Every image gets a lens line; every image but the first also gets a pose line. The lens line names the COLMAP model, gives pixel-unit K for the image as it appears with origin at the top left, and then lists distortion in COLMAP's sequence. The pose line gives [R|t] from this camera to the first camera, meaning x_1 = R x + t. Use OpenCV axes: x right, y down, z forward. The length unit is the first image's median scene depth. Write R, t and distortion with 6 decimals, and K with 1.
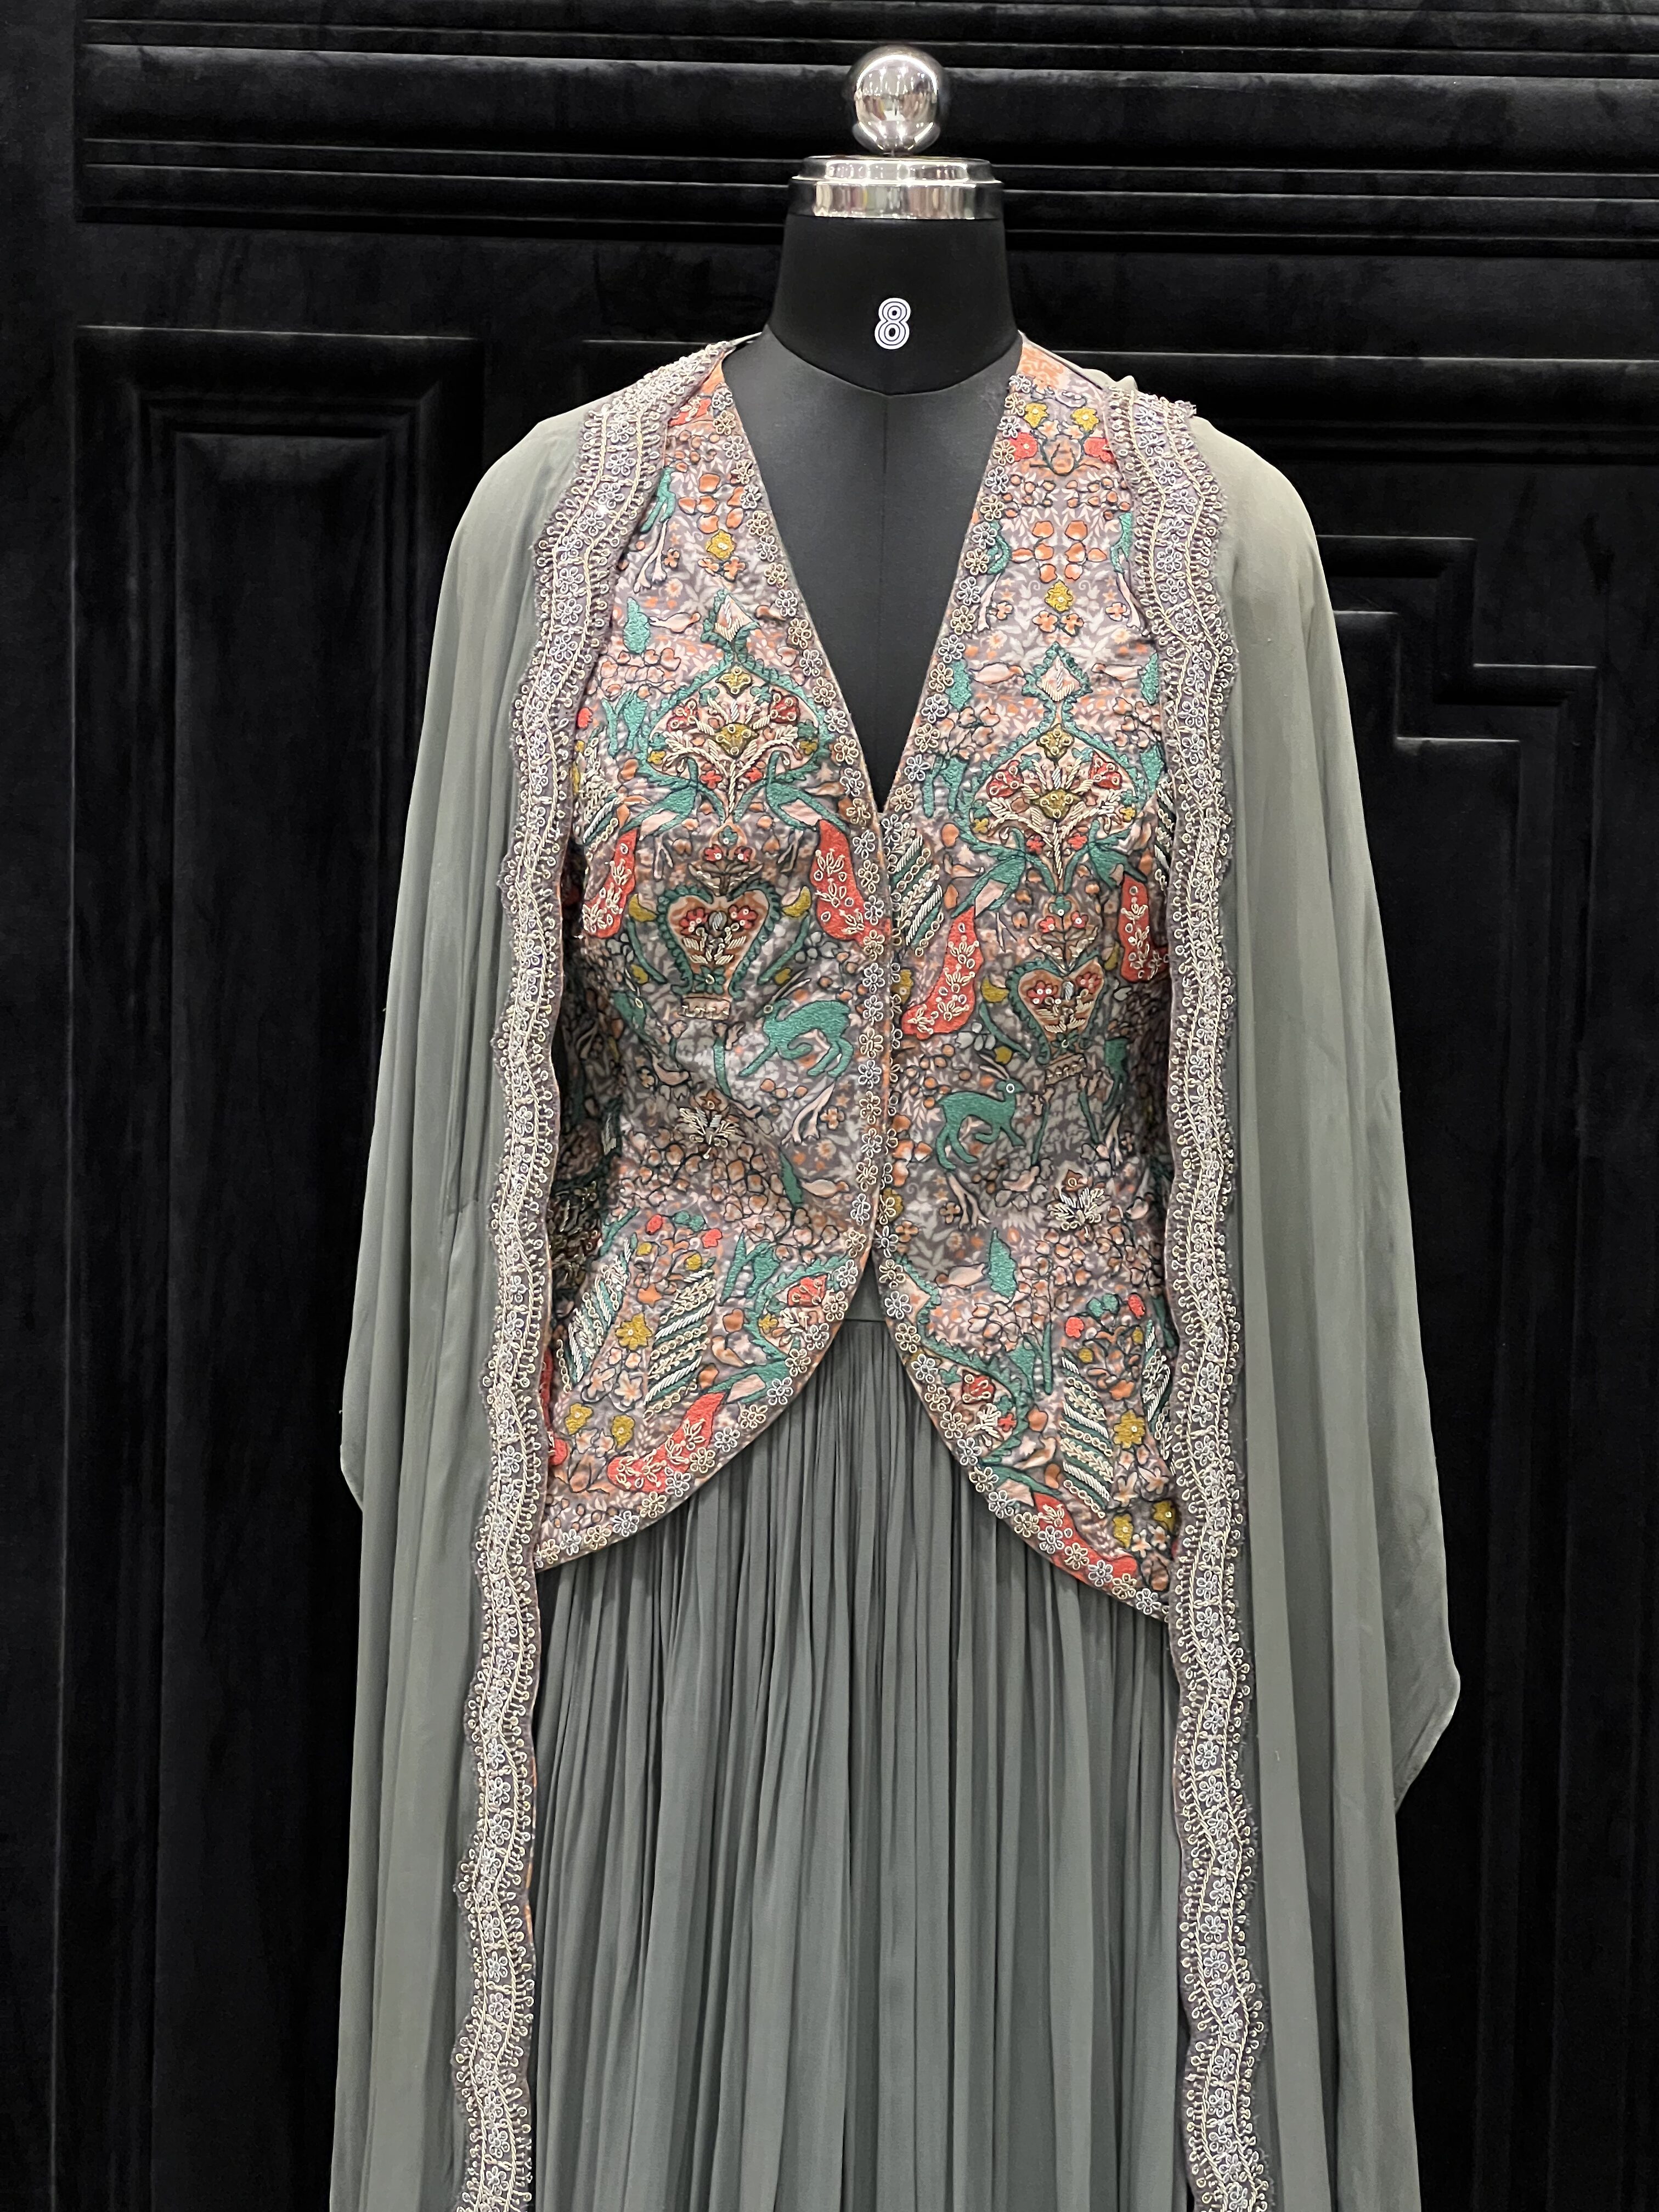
lens RADIAL K [[5067.3, 0, 850.6], [0, 5067.3, 1113.3], [0, 0, 1]] dist [-0.135114, 3.347680]
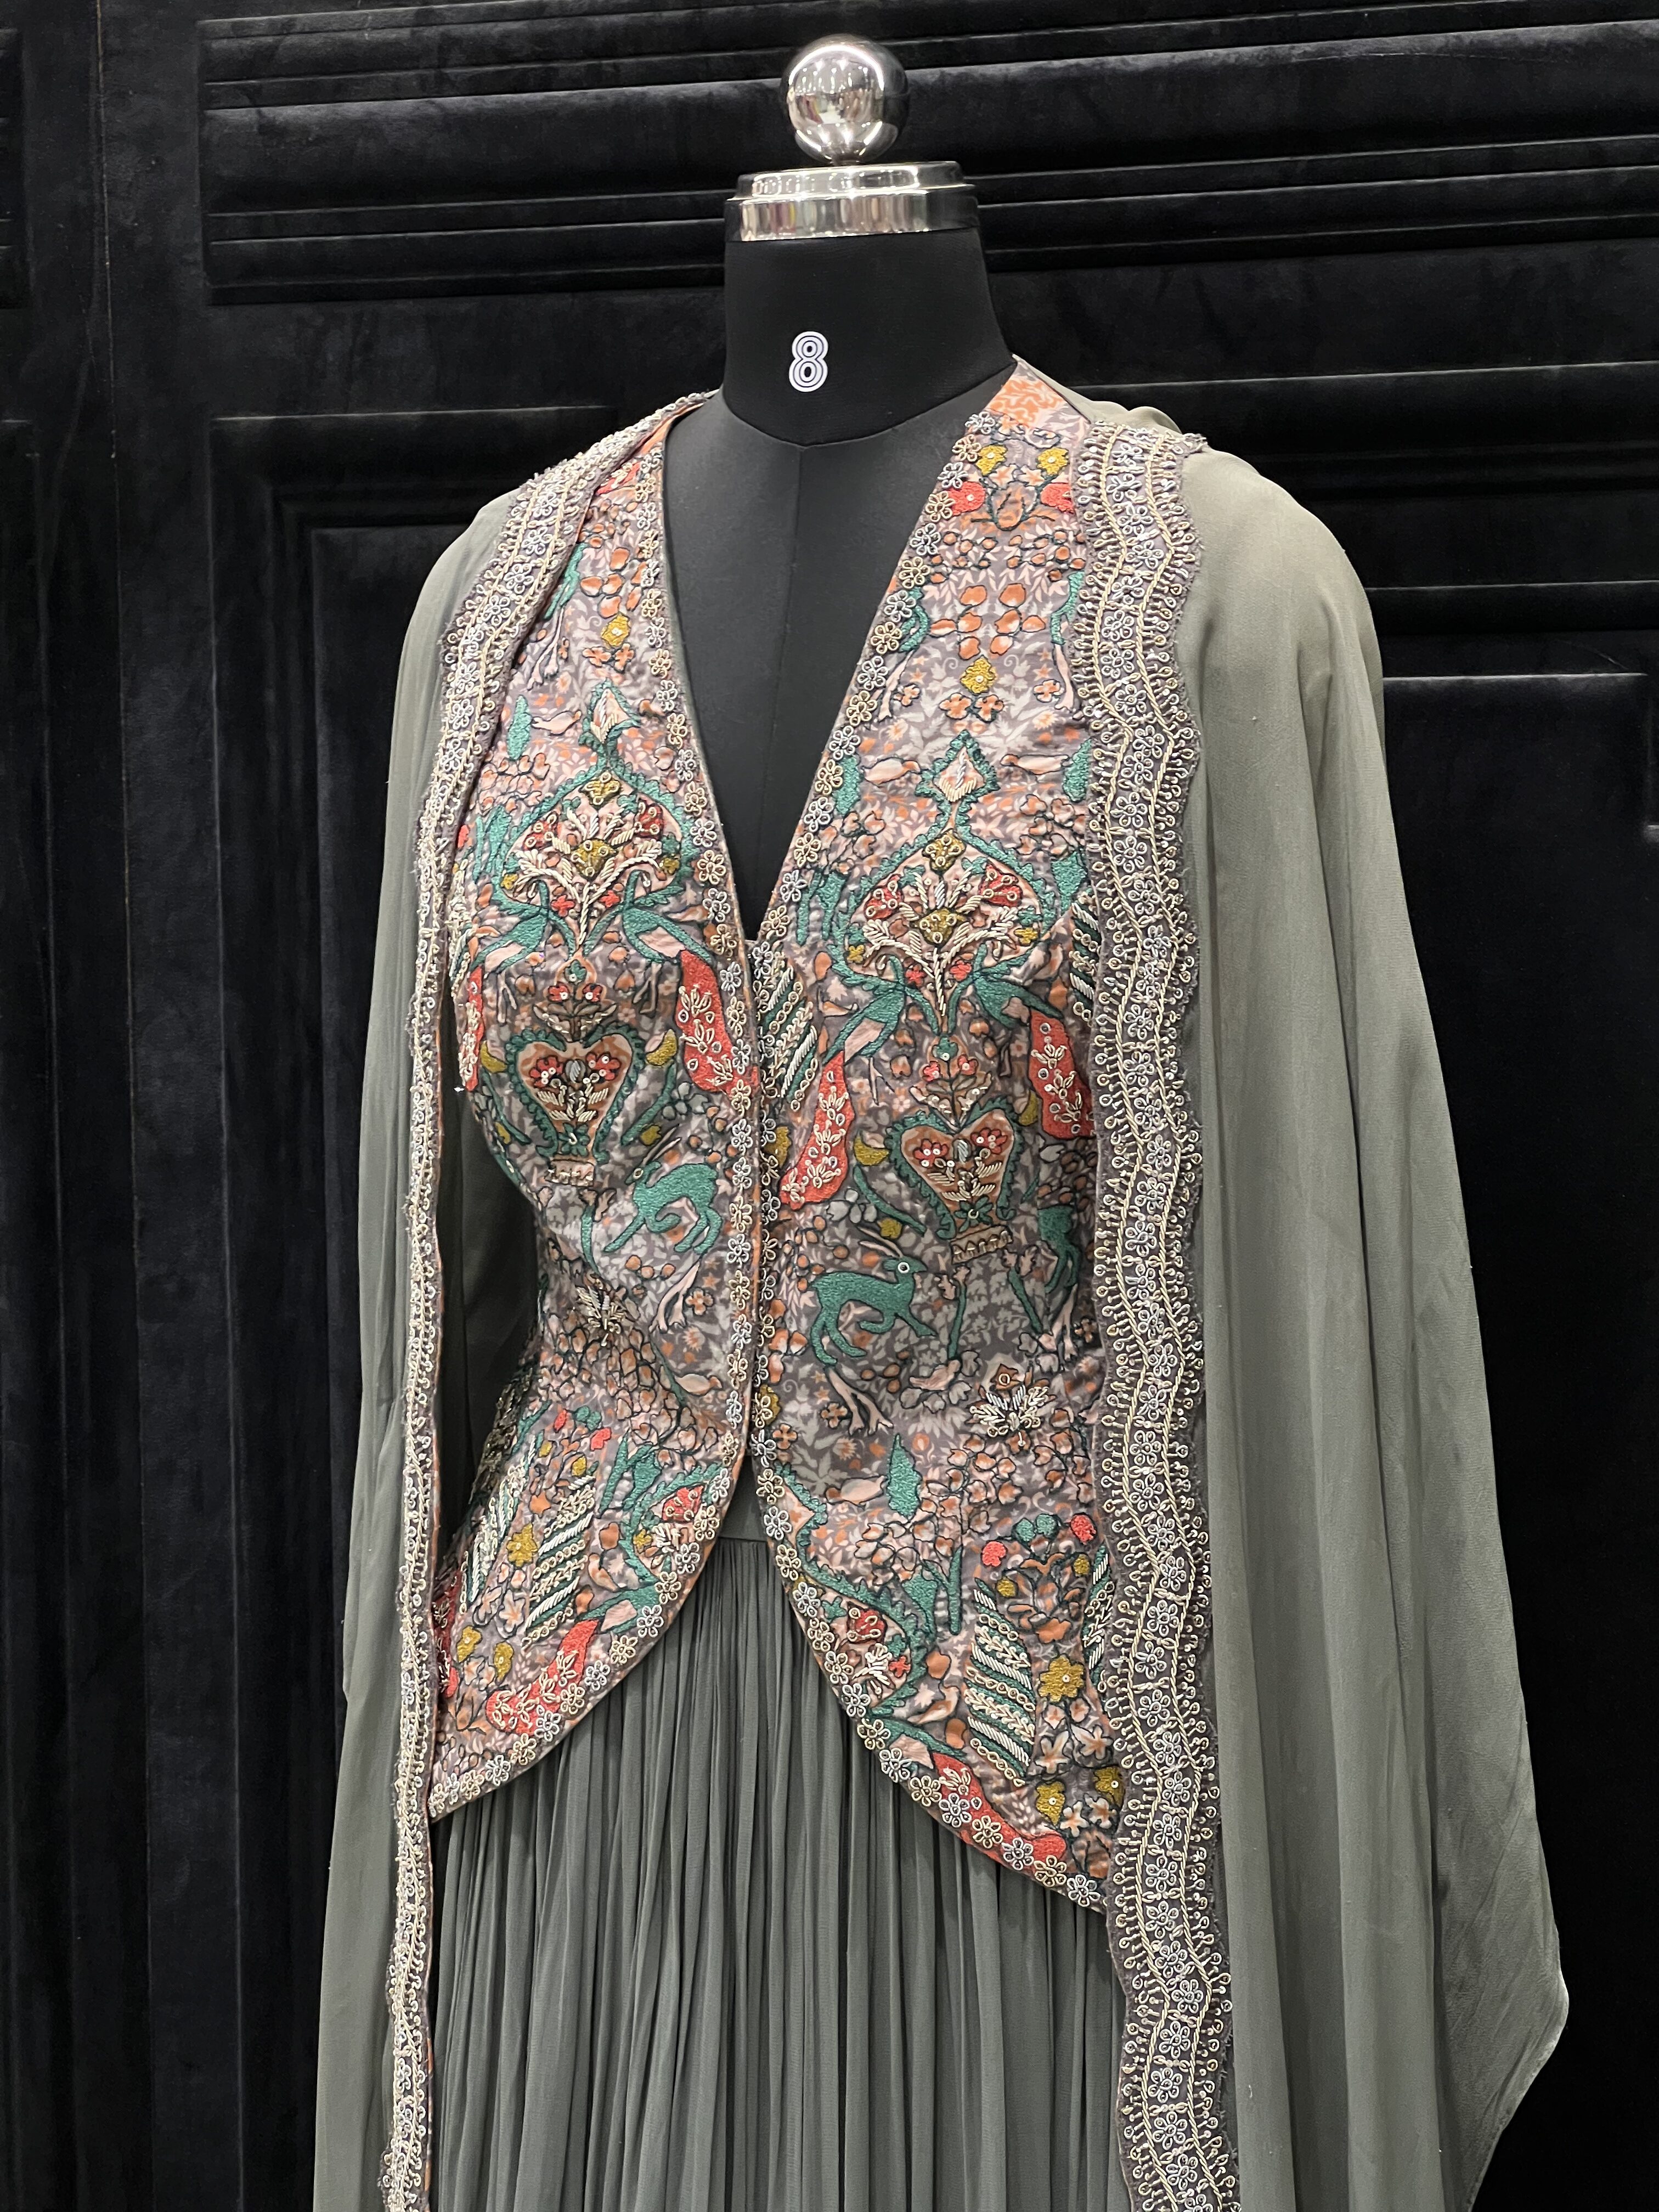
lens RADIAL K [[5067.3, 0, 850.6], [0, 5067.3, 1113.3], [0, 0, 1]] dist [-0.135114, 3.347680]
pose [[0.933322, -0.007561, -0.358961, 0.318453], [0.001458, 0.999850, -0.017271, -0.015650], [0.359038, 0.015596, 0.933193, 0.214697]]
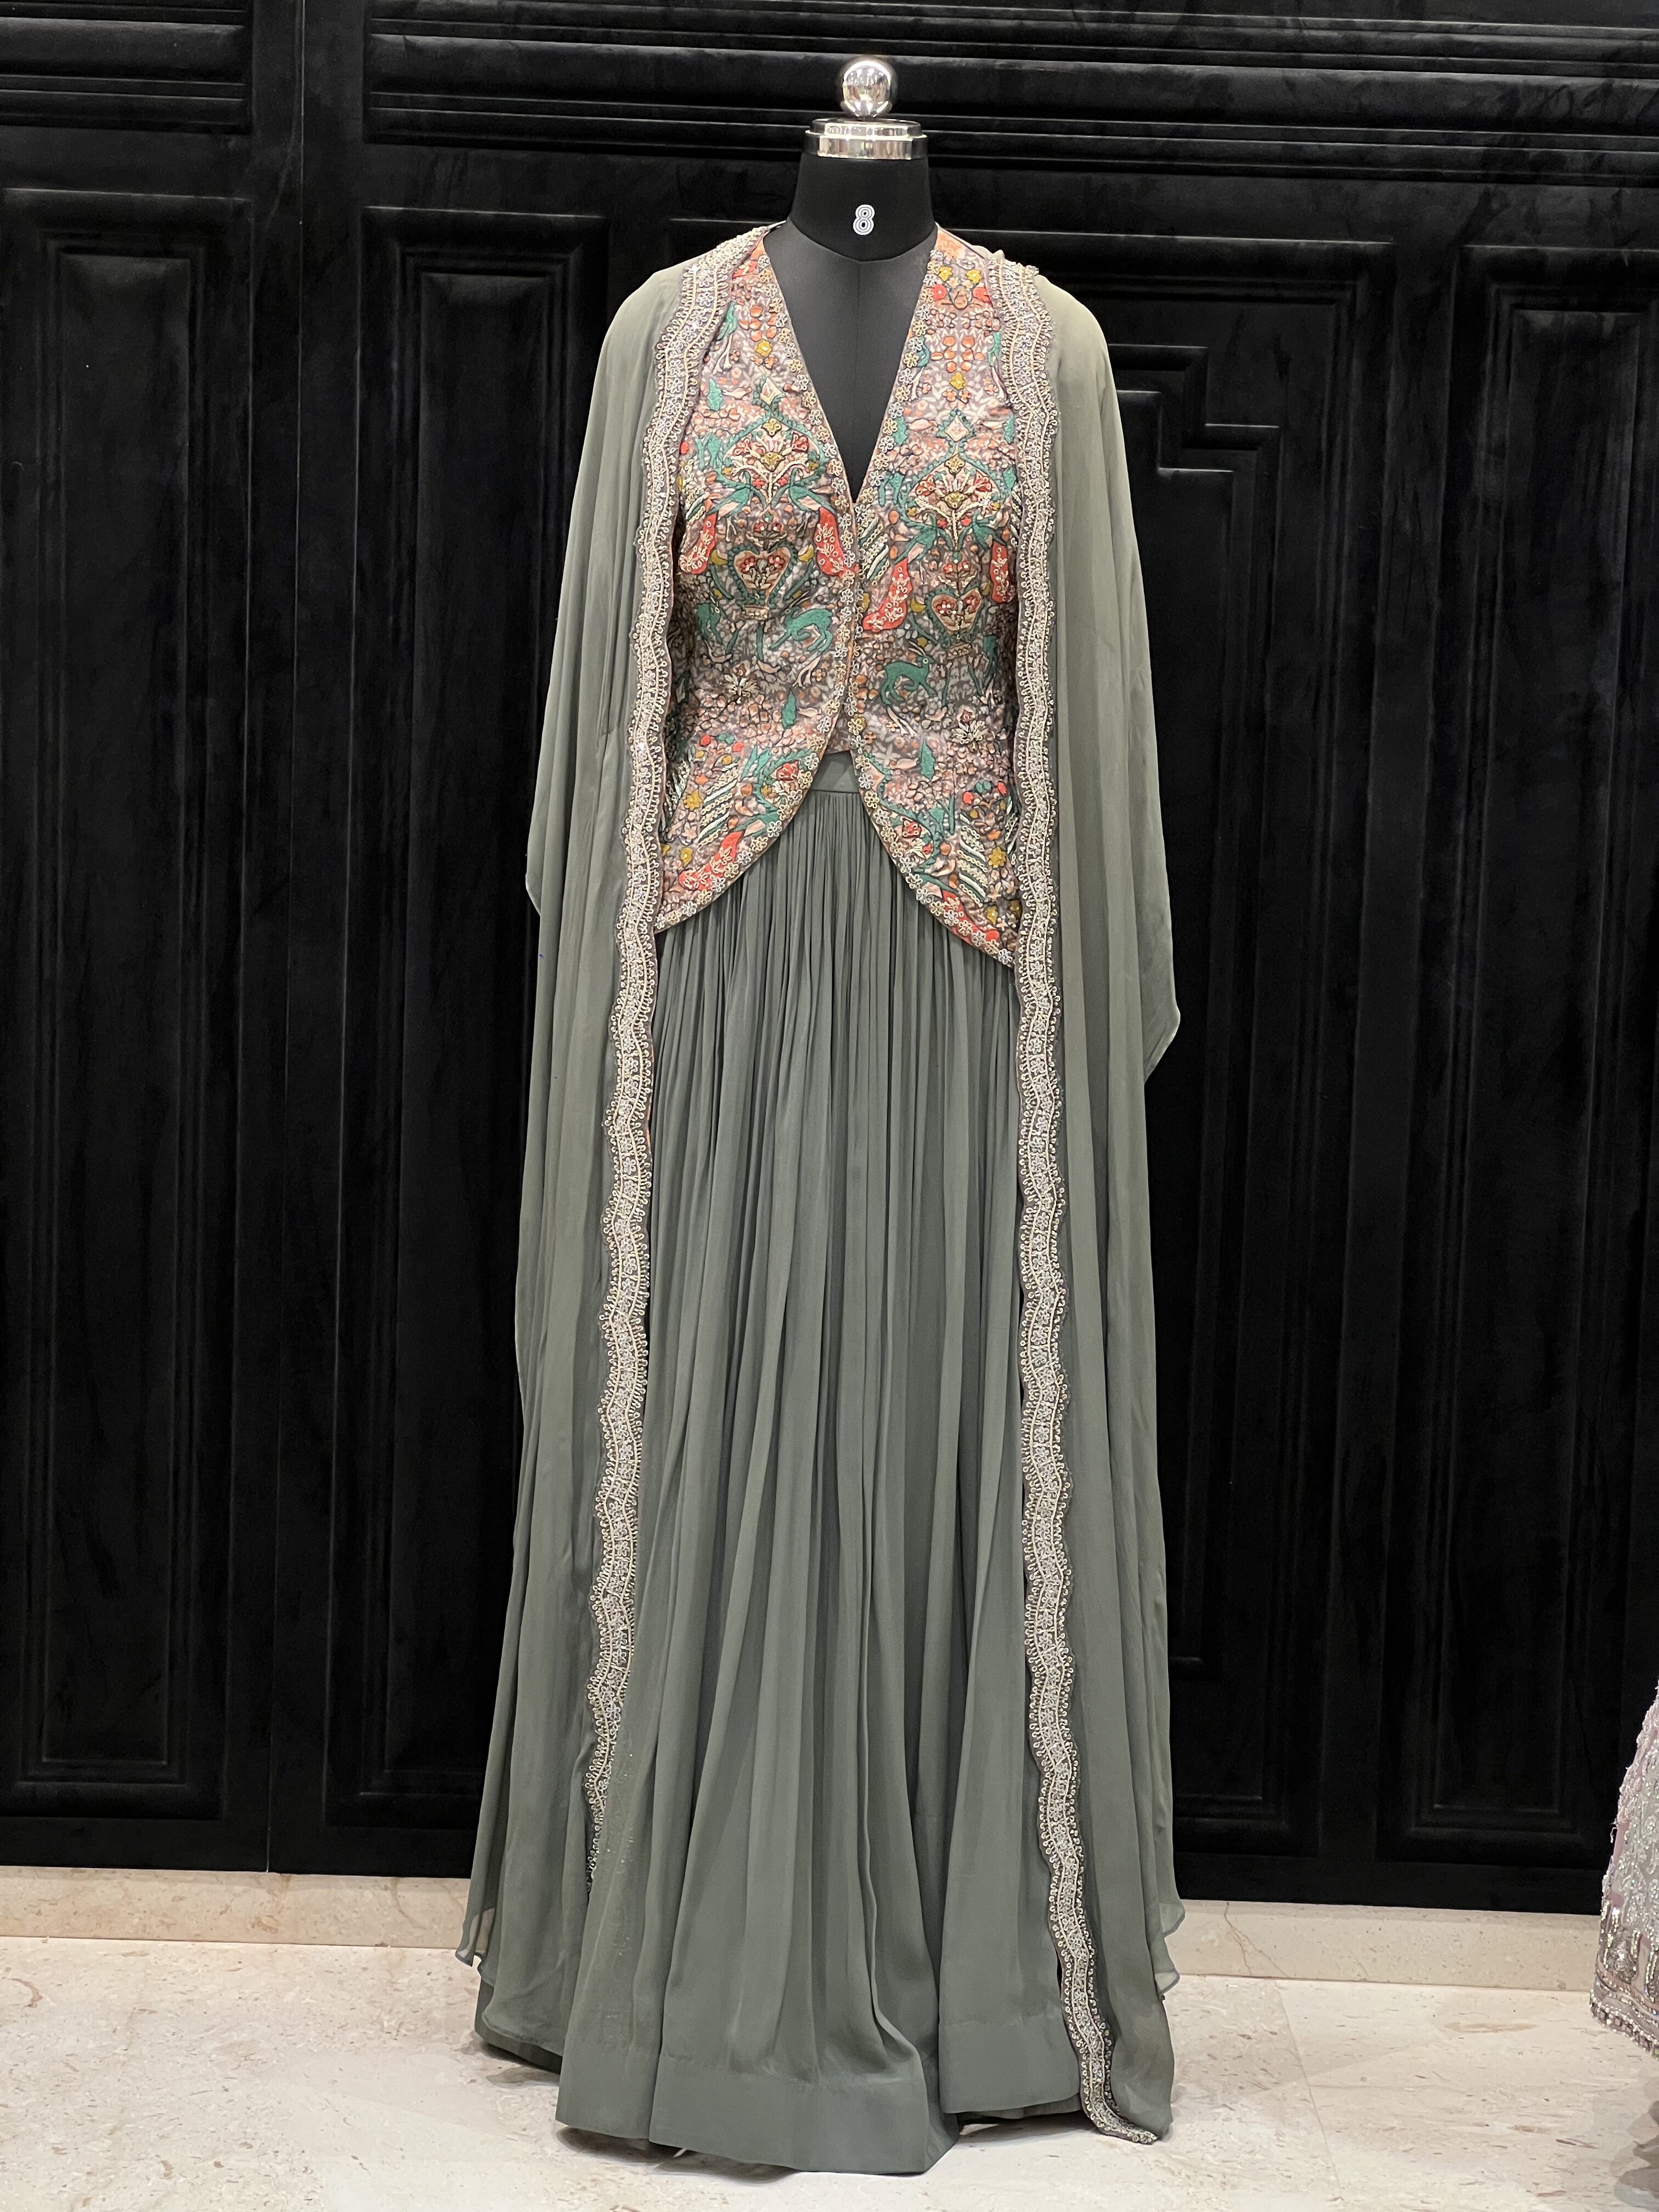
lens RADIAL K [[4977.6, 0, 829.5], [0, 4977.6, 1106.0], [0, 0, 1]] dist [0.005730, 2.189352]
pose [[0.999719, 0.009139, 0.021889, -0.038022], [-0.010118, 0.998935, 0.045018, 0.070160], [-0.021454, -0.045227, 0.998746, -0.719721]]
